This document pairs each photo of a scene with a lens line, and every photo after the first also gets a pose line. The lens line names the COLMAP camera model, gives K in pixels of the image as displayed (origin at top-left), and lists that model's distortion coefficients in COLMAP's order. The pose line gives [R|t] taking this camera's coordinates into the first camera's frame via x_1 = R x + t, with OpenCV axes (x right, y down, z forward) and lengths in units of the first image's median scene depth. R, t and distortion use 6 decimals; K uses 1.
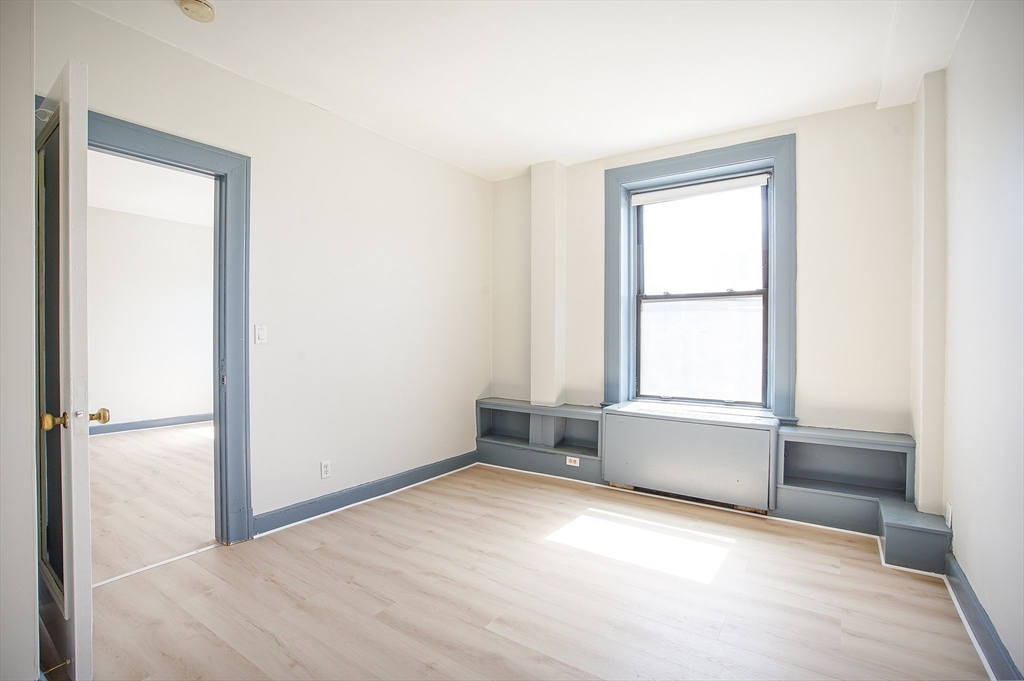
lens RADIAL K [[478.3, 0, 507.8], [0, 478.3, 346.7], [0, 0, 1]] dist [-0.067375, 0.028452]
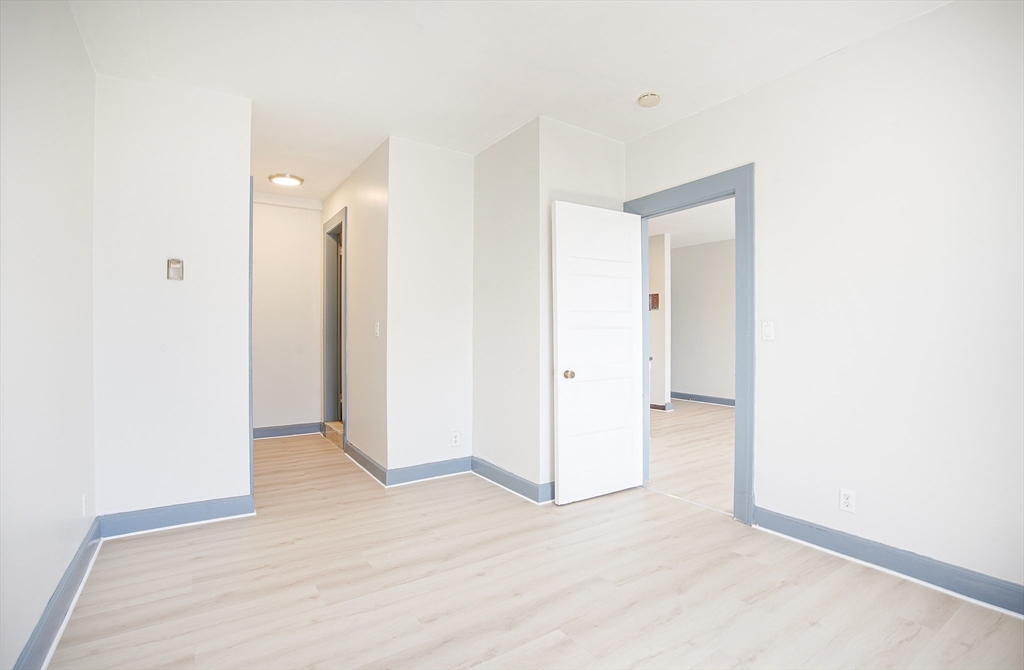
lens RADIAL K [[477.8, 0, 512.0], [0, 477.8, 335.0], [0, 0, 1]] dist [-0.053686, 0.017920]
pose [[-0.360369, -0.000309, -0.932810, 0.617711], [-0.018085, 0.999814, 0.006655, -0.013850], [0.932635, 0.019268, -0.360307, 0.858122]]
